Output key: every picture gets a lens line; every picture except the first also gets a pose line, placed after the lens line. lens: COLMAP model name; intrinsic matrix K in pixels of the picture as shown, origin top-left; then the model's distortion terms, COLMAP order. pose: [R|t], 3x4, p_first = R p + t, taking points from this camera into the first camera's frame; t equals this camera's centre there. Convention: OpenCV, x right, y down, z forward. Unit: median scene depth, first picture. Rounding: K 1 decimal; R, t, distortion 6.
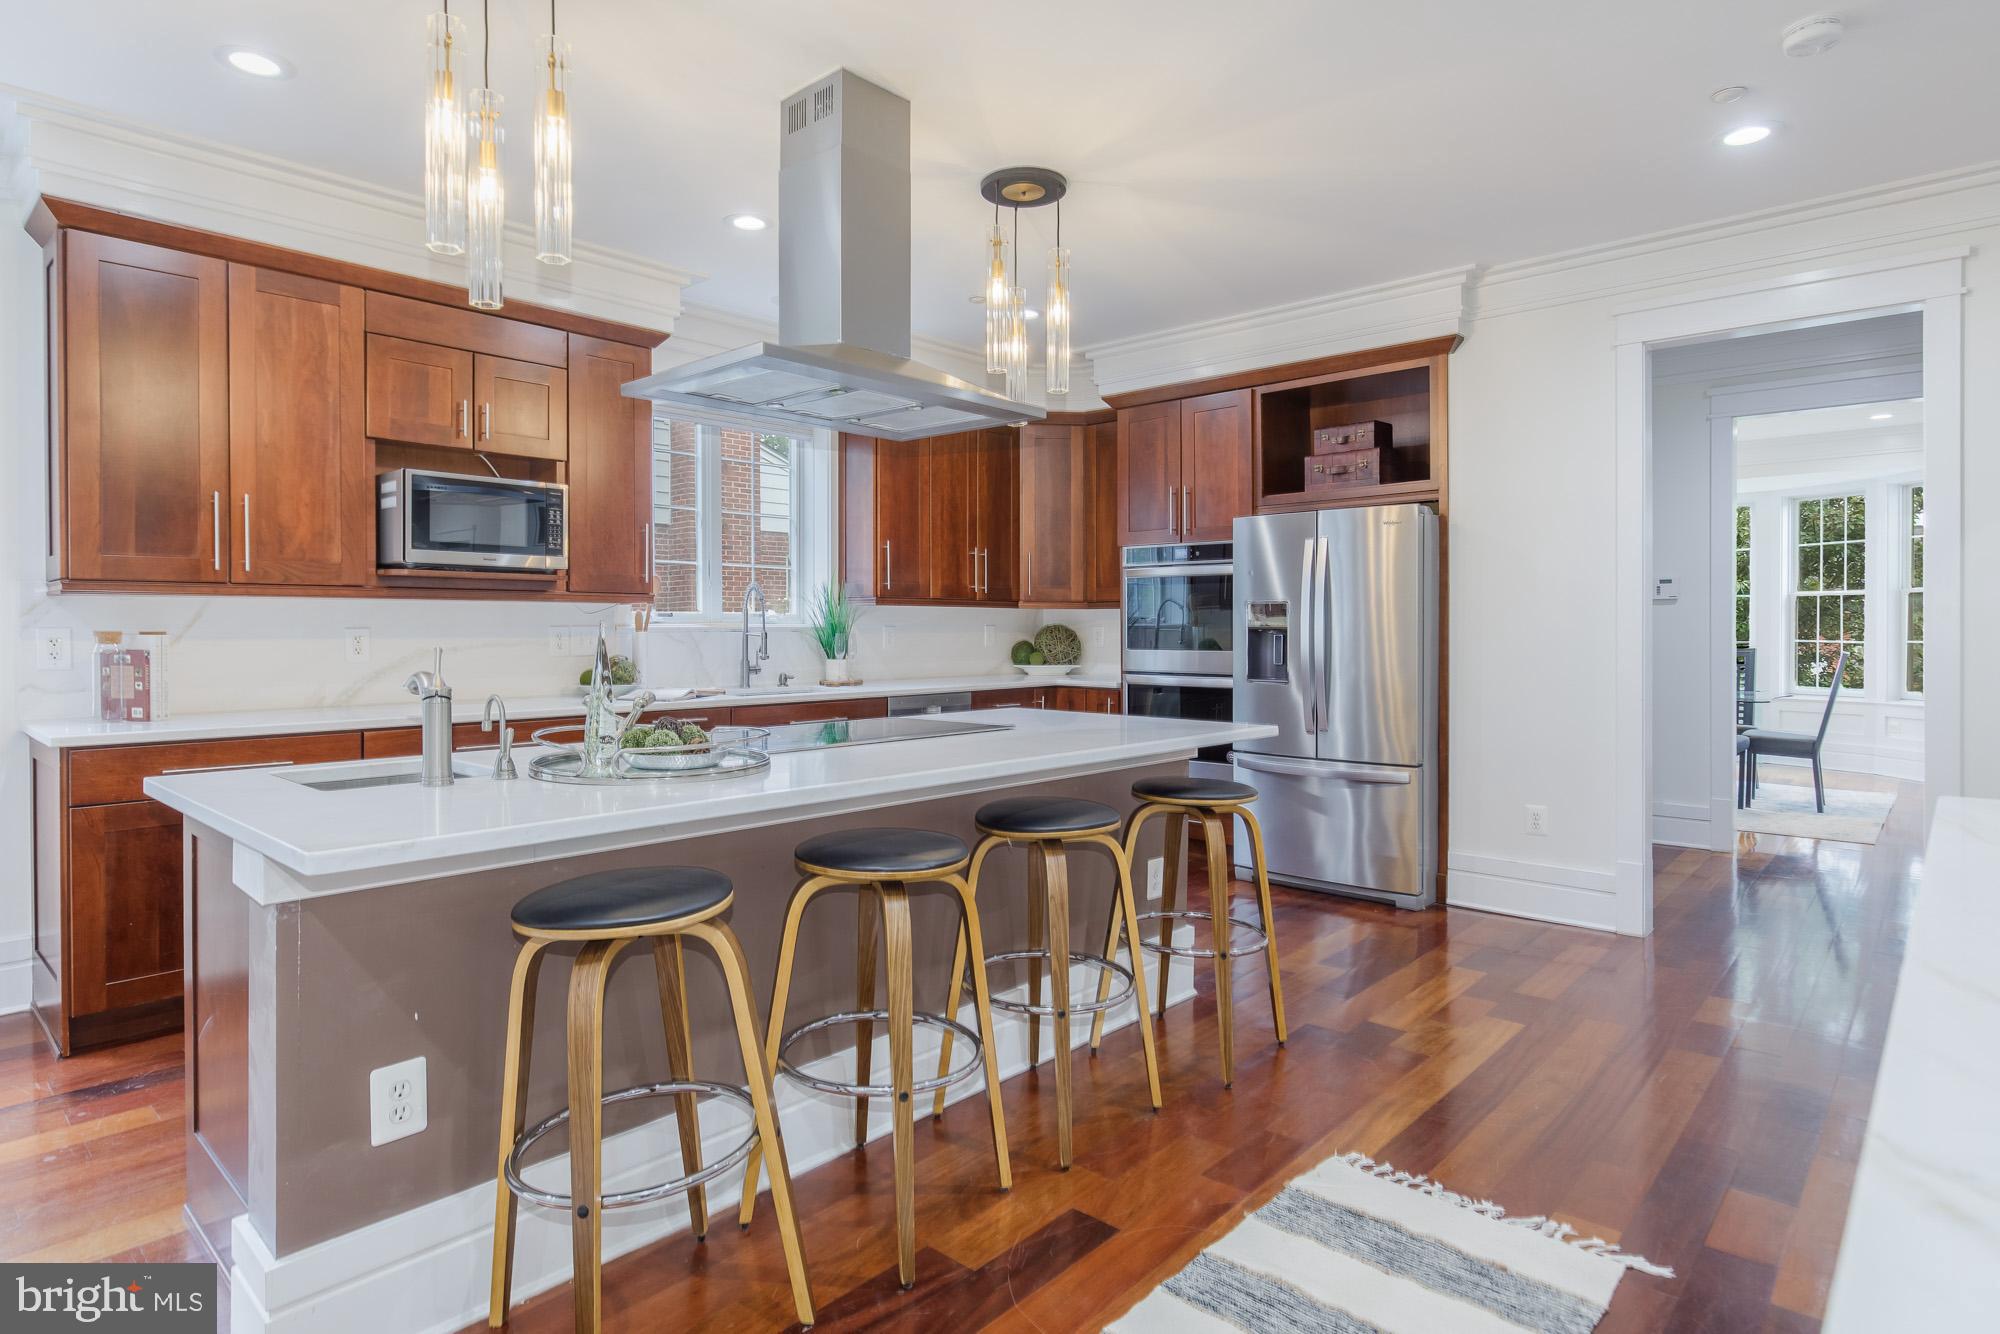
lens RADIAL K [[1126.9, 0, 990.6], [0, 1126.9, 626.4], [0, 0, 1]] dist [0.003737, 0.000529]
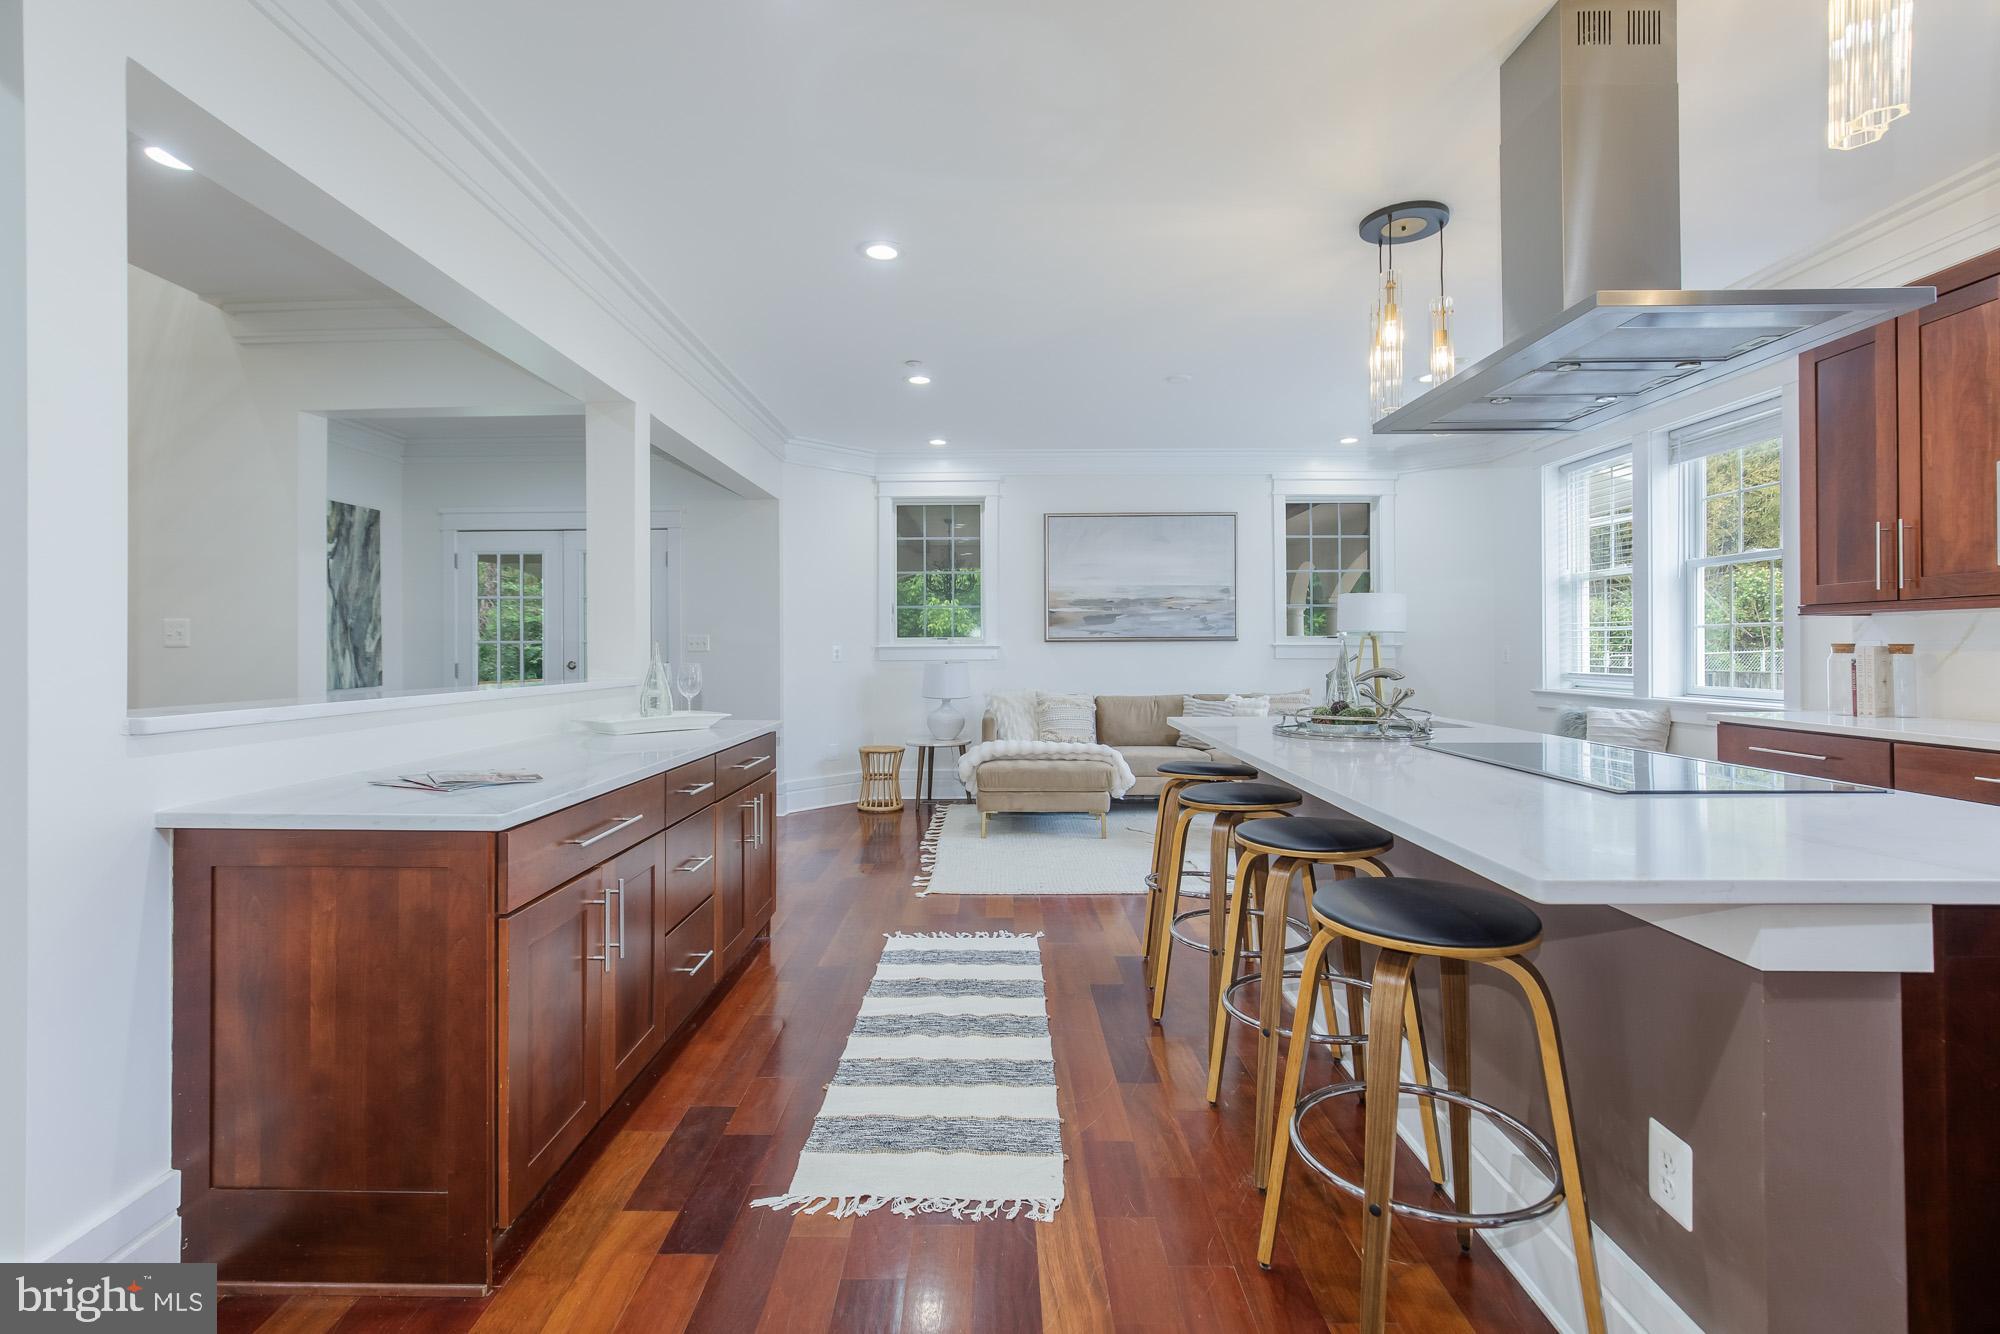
lens RADIAL K [[955.3, 0, 979.1], [0, 955.3, 645.5], [0, 0, 1]] dist [-0.005795, 0.000117]
pose [[-0.767328, 0.003069, -0.641247, 0.589633], [0.005497, 0.999983, -0.001791, 0.002678], [0.641231, -0.004899, -0.767332, 1.068793]]
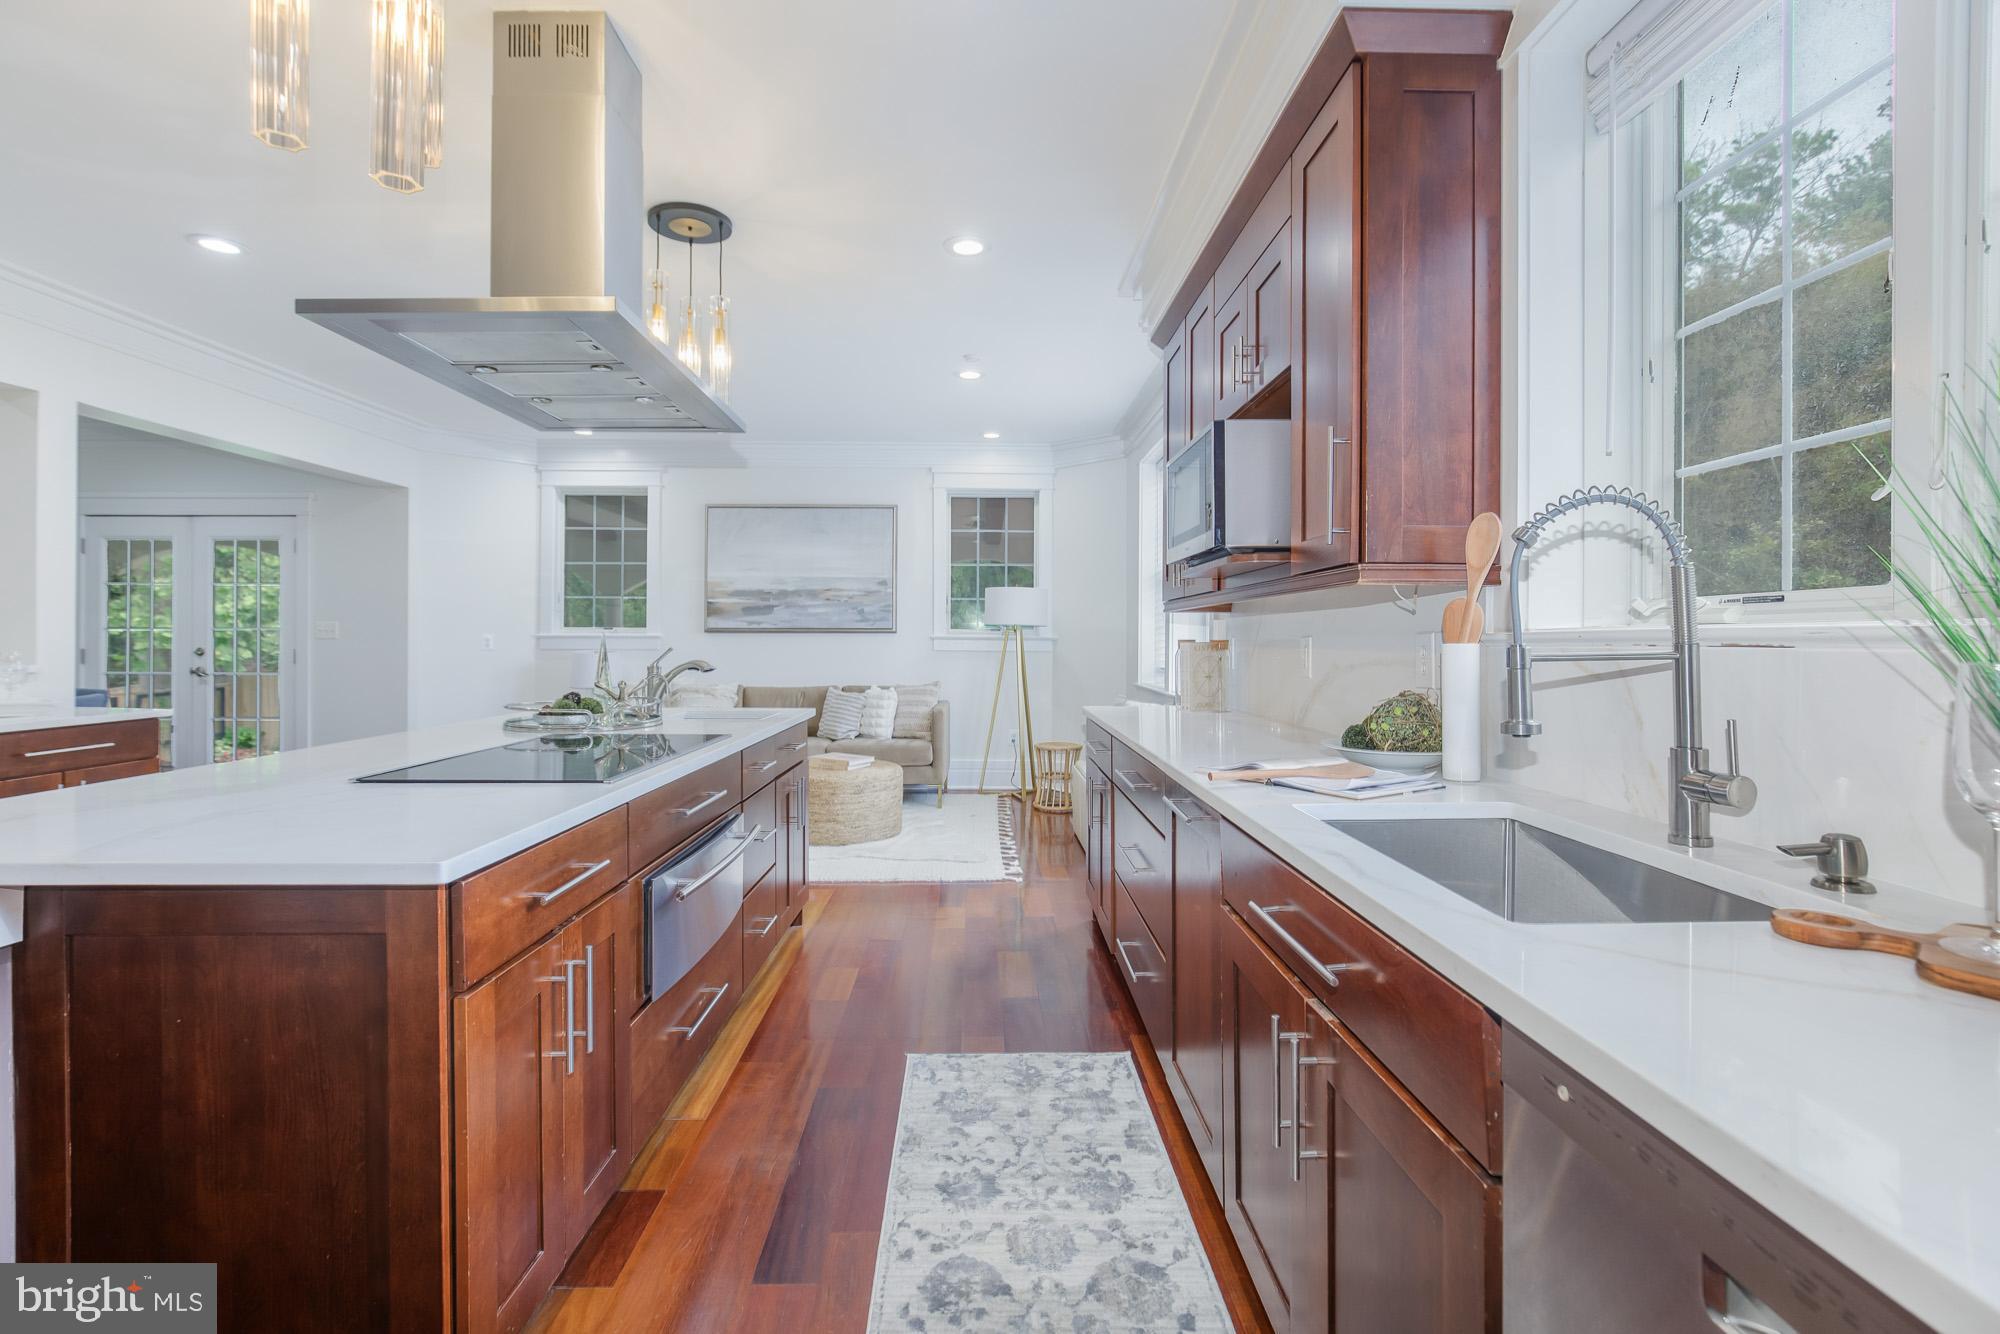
lens RADIAL K [[961.8, 0, 969.6], [0, 961.8, 637.1], [0, 0, 1]] dist [-0.001352, 0.000001]
pose [[-0.753764, -0.002759, -0.657140, 0.121800], [-0.002500, 0.999996, -0.001331, 0.003627], [0.657141, 0.000639, -0.753768, 1.499793]]
